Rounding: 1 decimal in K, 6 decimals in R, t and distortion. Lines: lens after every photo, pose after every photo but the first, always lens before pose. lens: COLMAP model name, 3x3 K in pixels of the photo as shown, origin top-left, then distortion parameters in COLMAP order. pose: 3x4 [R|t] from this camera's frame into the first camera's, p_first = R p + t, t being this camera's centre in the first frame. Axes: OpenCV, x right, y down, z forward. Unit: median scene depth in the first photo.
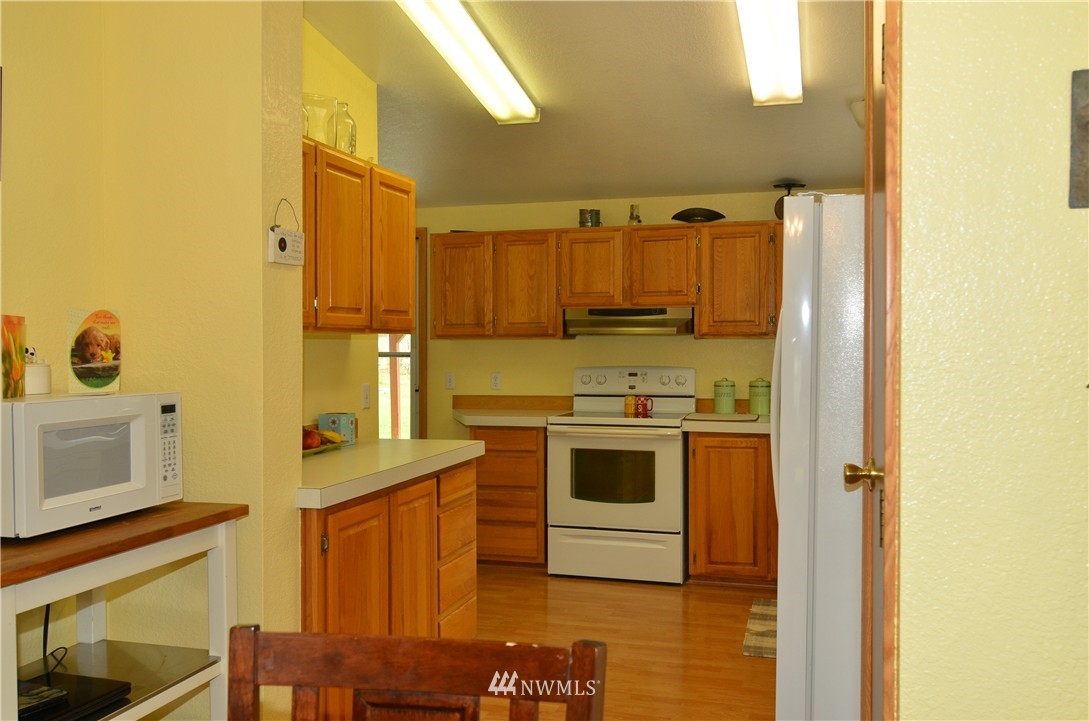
lens RADIAL K [[894.6, 0, 546.0], [0, 894.6, 360.8], [0, 0, 1]] dist [0.016686, 0.001750]
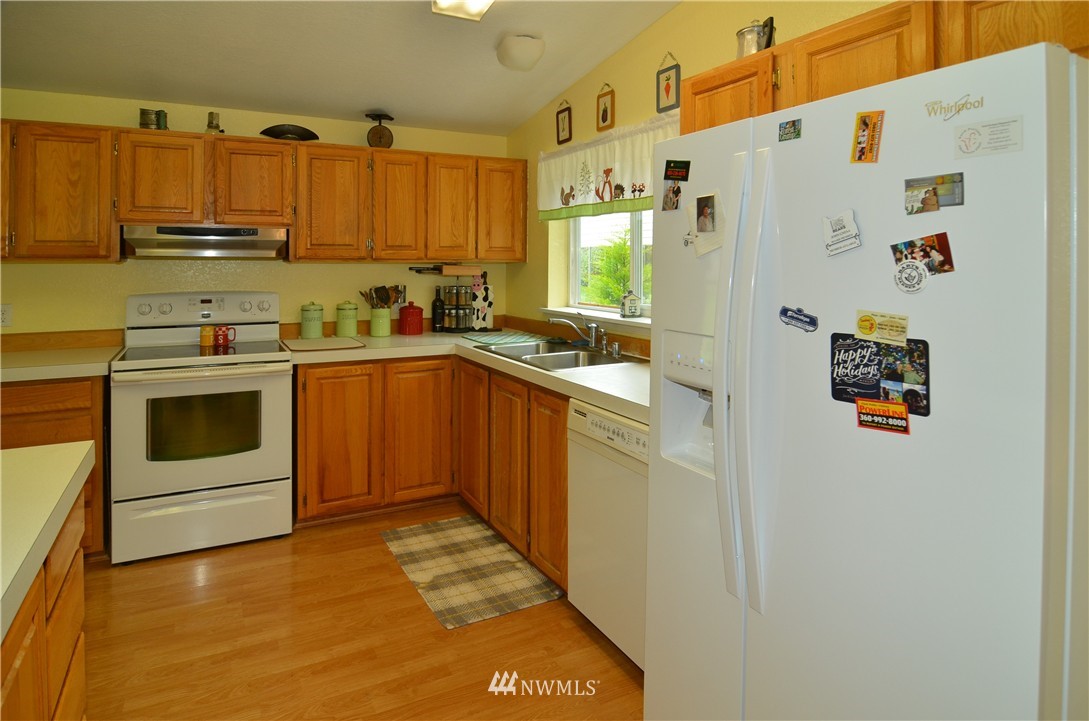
lens RADIAL K [[602.8, 0, 482.2], [0, 602.8, 256.4], [0, 0, 1]] dist [-0.011682, -0.000189]
pose [[0.744646, 0.007264, 0.667420, -0.104890], [0.009085, 0.999738, -0.021017, -0.015177], [-0.667398, 0.021714, 0.744385, 0.383936]]
